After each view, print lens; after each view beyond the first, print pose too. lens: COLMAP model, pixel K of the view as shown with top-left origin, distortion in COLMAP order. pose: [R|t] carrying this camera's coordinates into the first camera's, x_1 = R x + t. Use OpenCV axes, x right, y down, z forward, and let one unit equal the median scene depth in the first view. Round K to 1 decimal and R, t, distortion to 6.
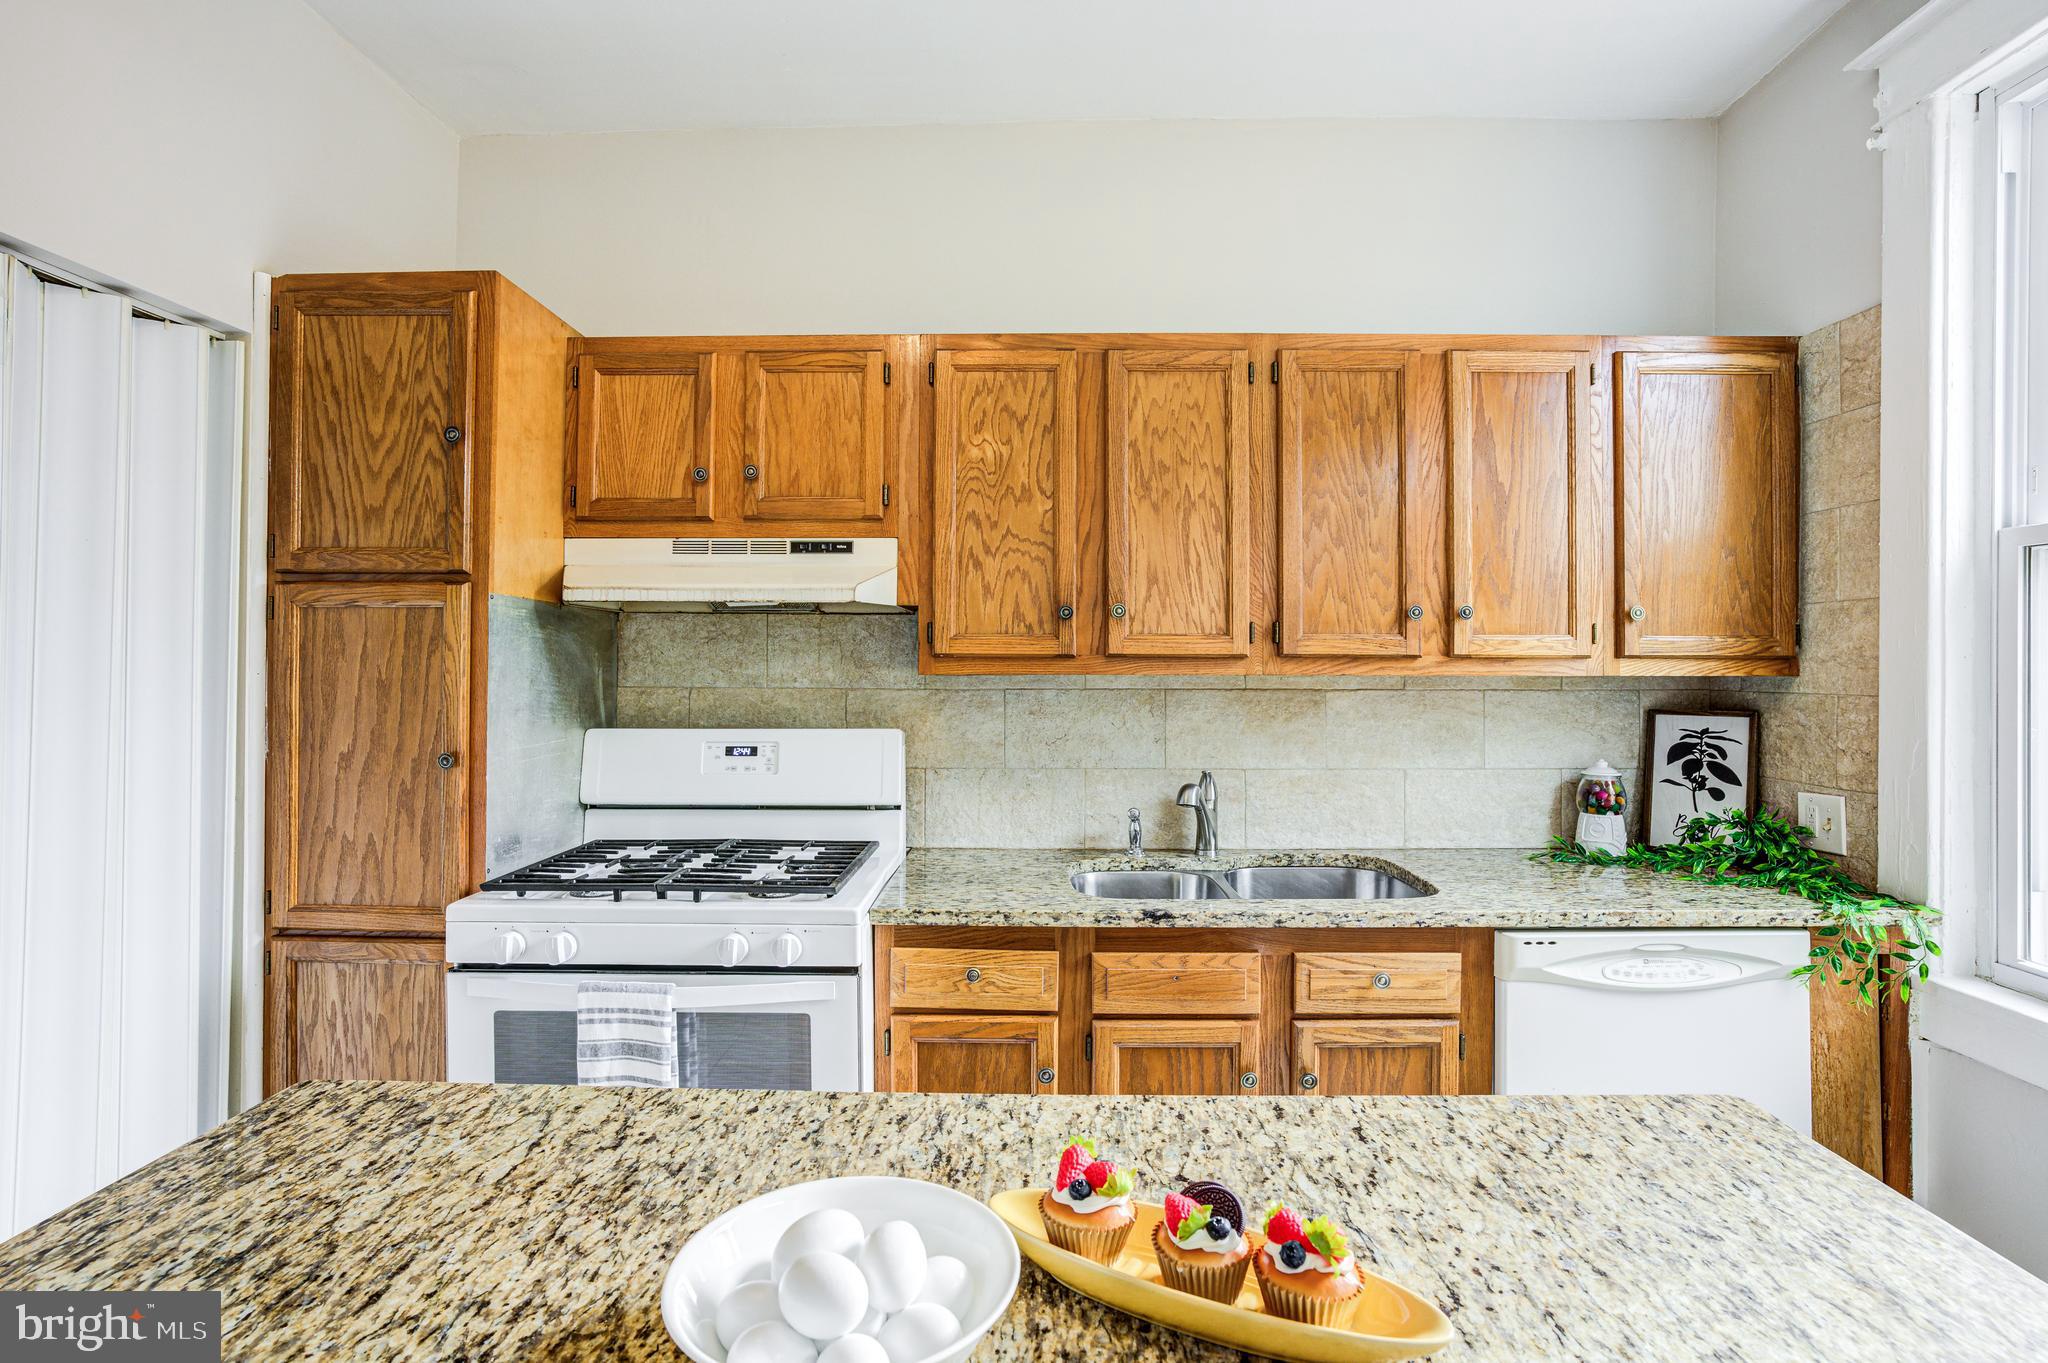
lens RADIAL K [[1004.5, 0, 1022.7], [0, 1004.5, 659.6], [0, 0, 1]] dist [-0.064899, 0.036797]
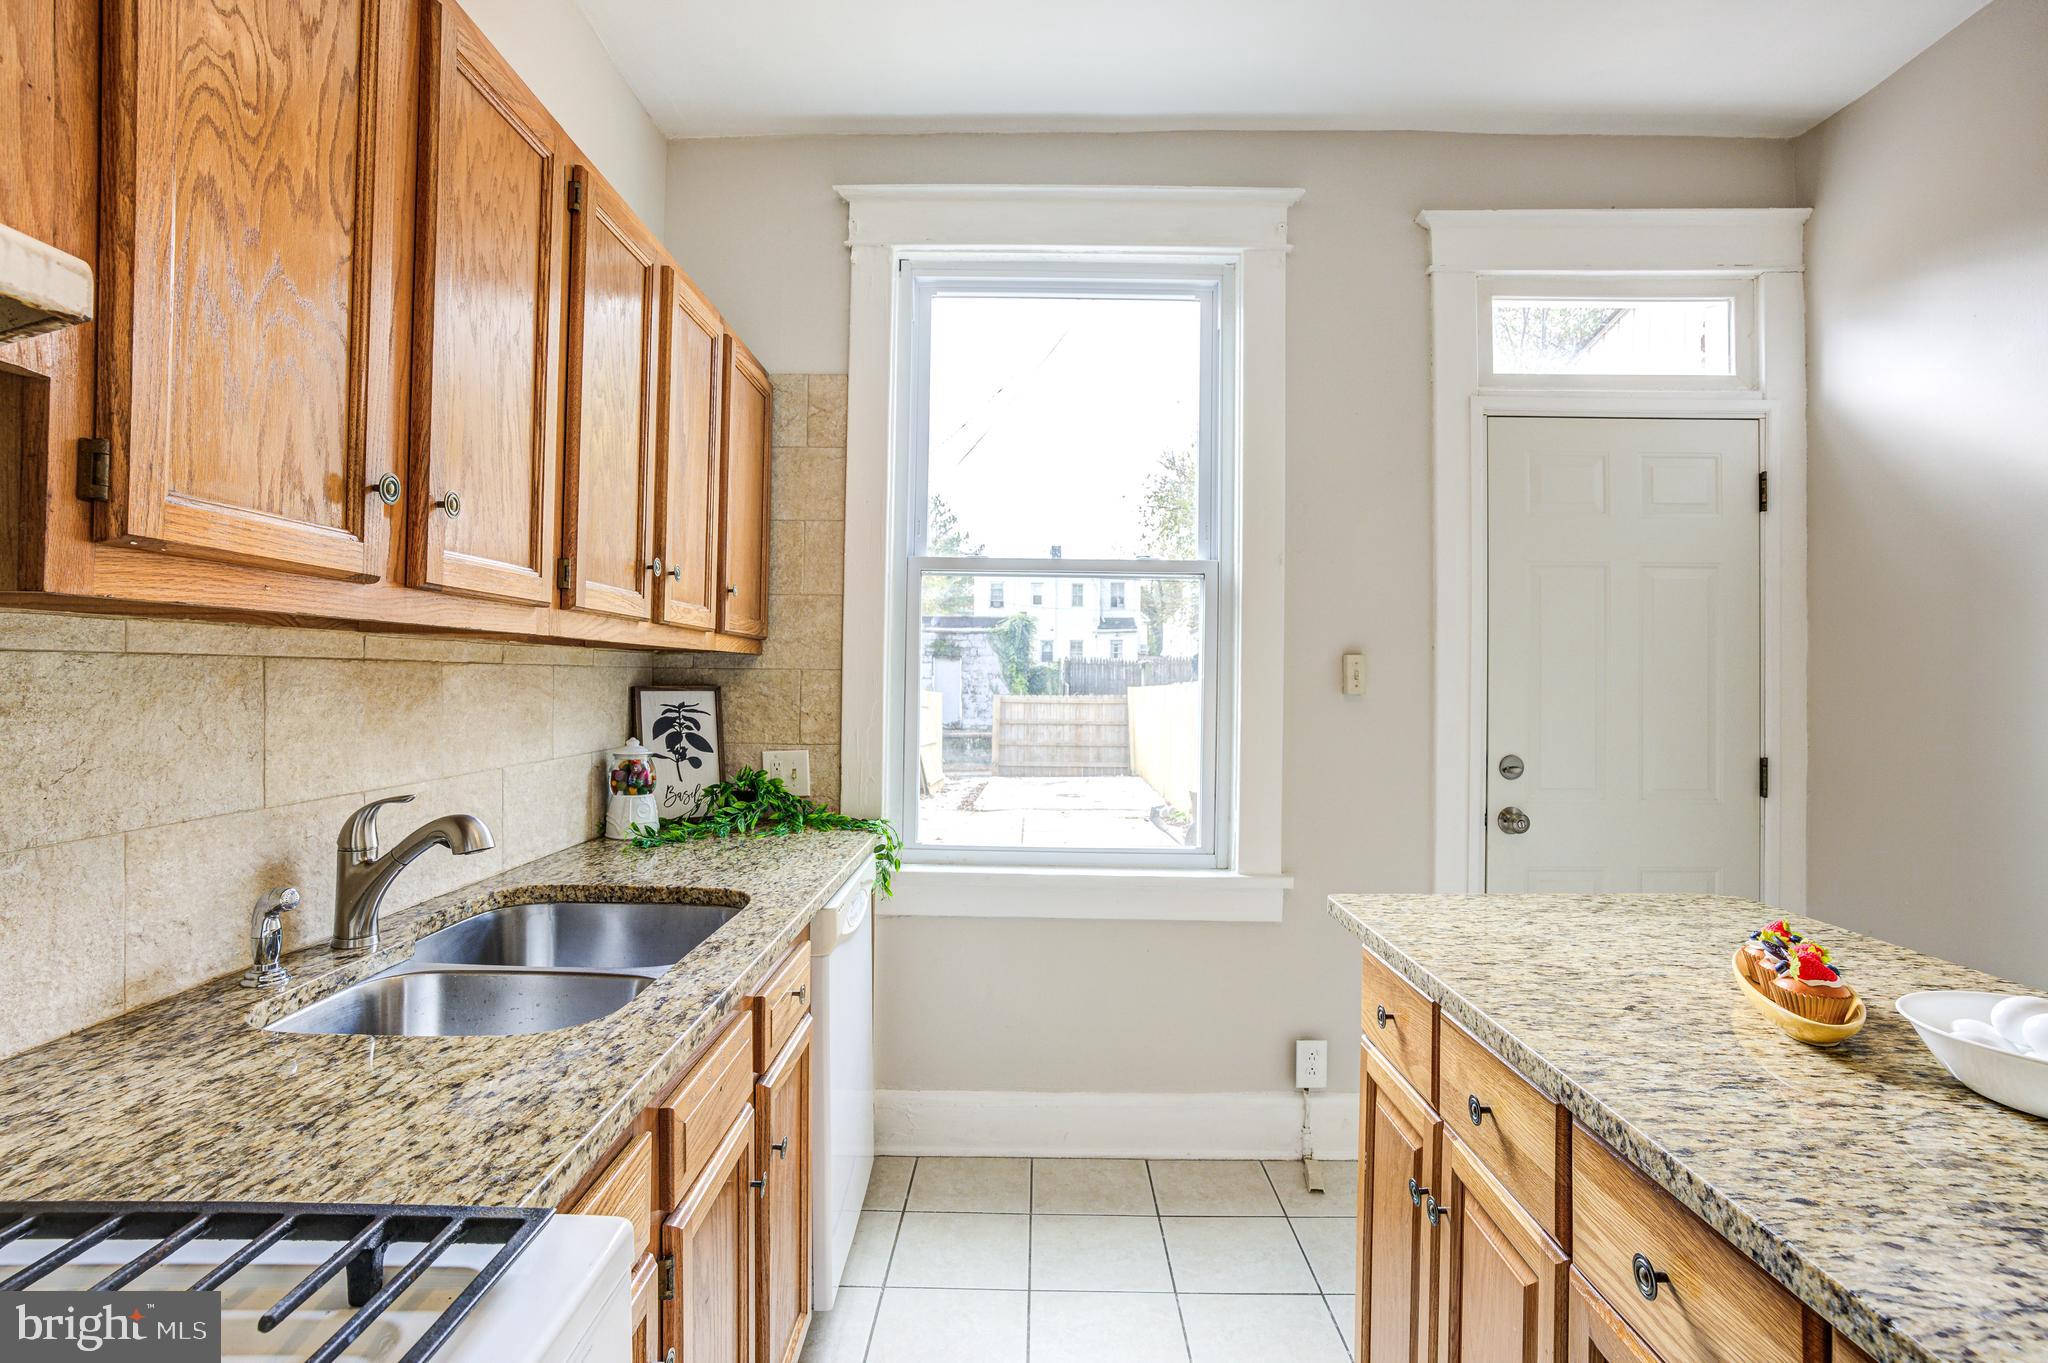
lens RADIAL K [[1004.5, 0, 1015.2], [0, 1004.5, 668.3], [0, 0, 1]] dist [-0.064899, 0.036797]
pose [[-0.014984, 0.007939, 0.999856, -0.427747], [-0.015883, 0.999840, -0.008177, 0.038171], [-0.999762, -0.016004, -0.014855, 0.699014]]
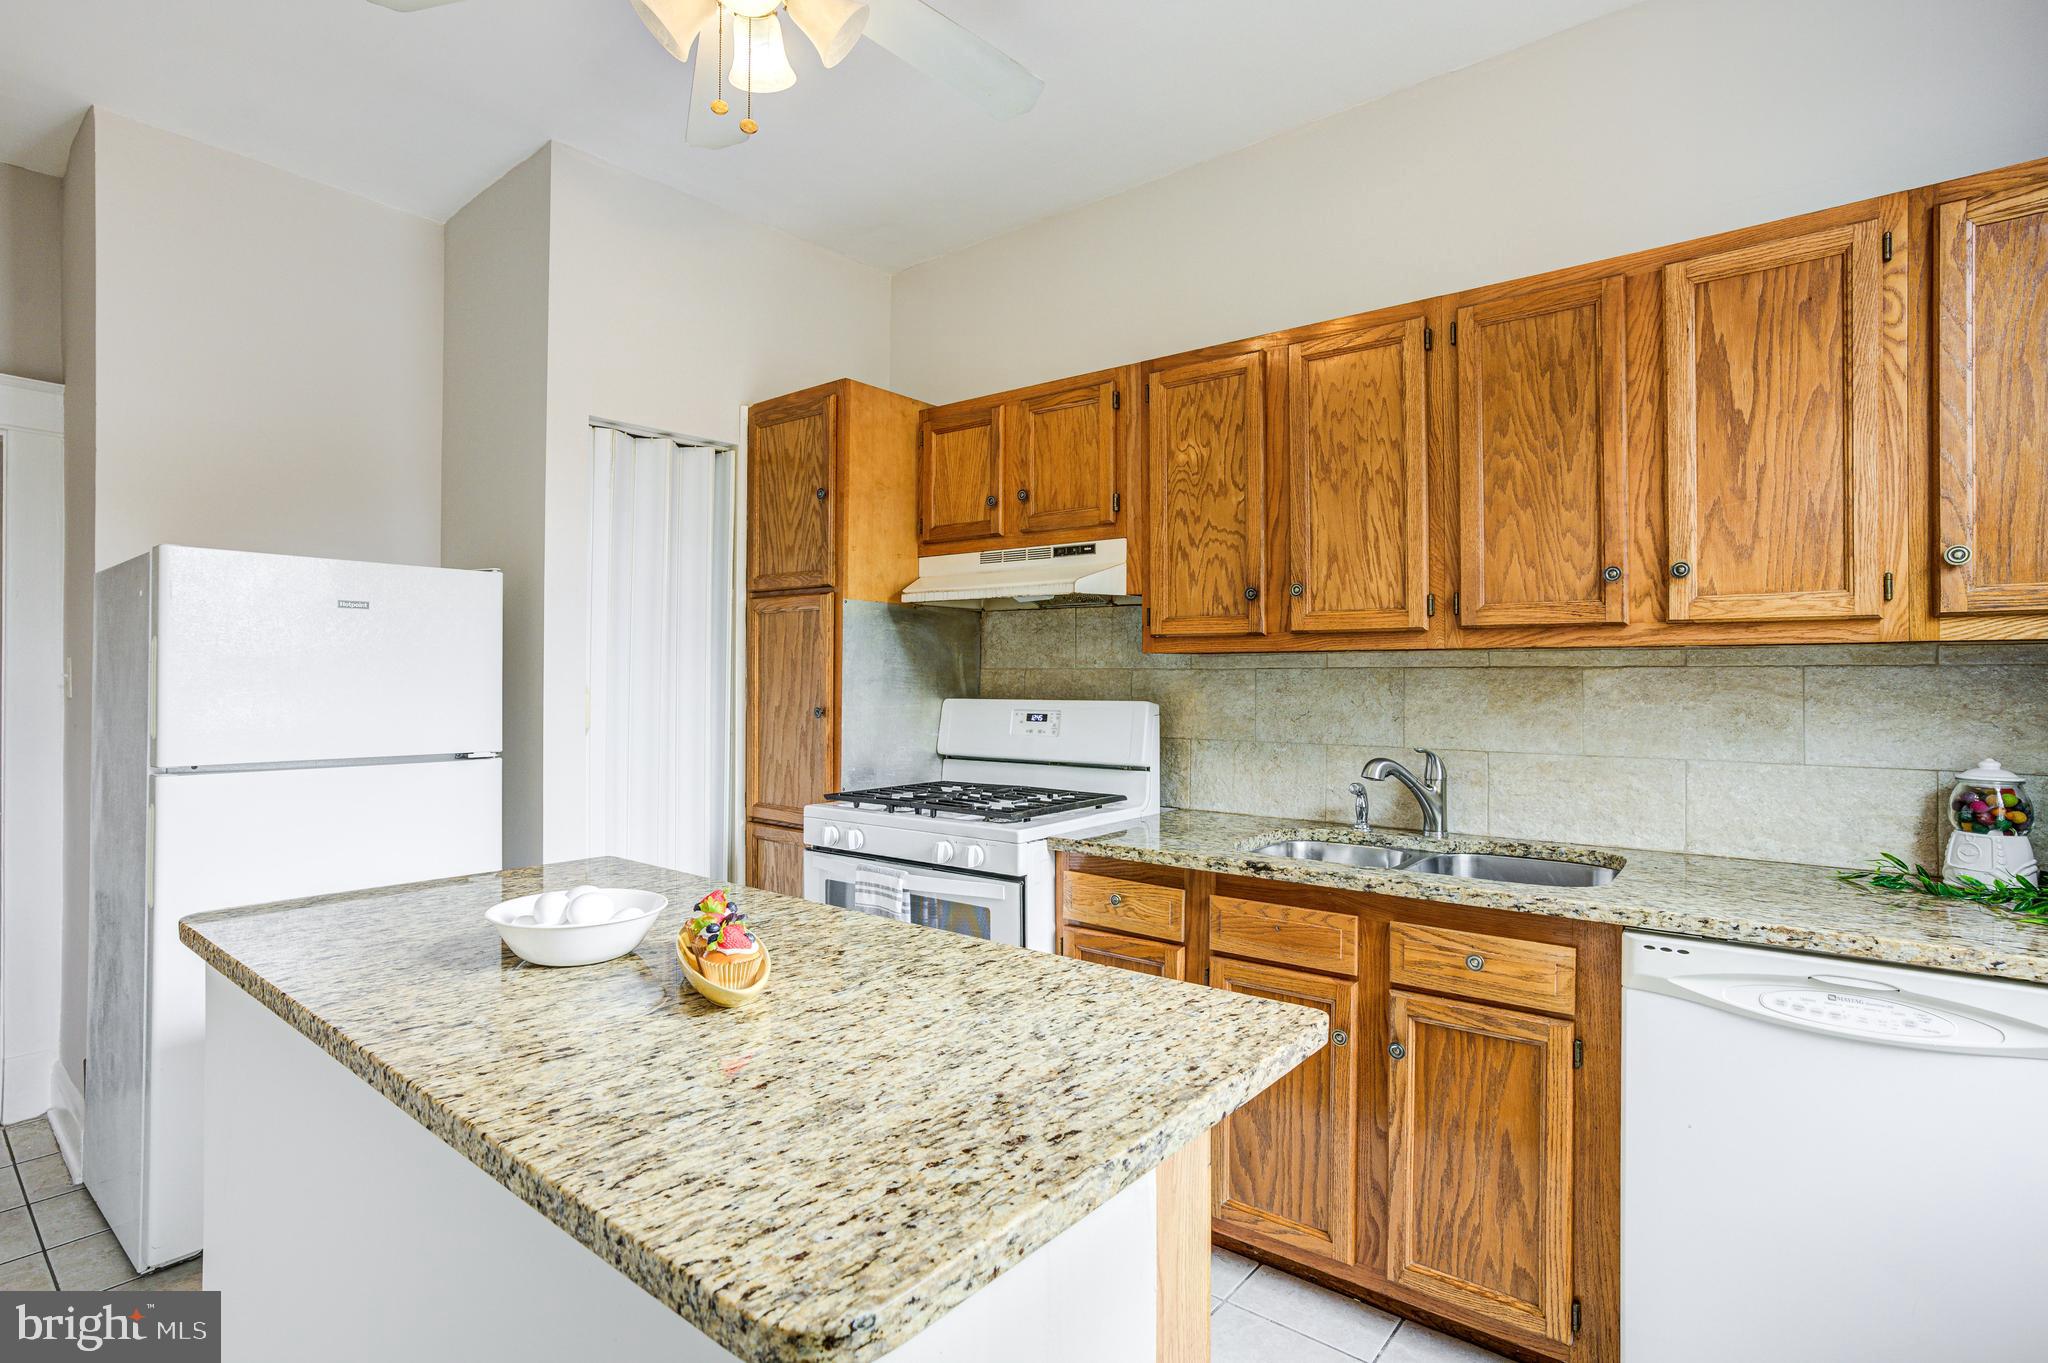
lens RADIAL K [[1004.5, 0, 1011.4], [0, 1004.5, 676.3], [0, 0, 1]] dist [-0.064899, 0.036797]
pose [[0.789988, -0.000919, -0.613122, 0.498733], [0.004341, 0.999982, 0.004095, 0.036807], [0.613107, -0.005897, 0.789978, -0.018440]]
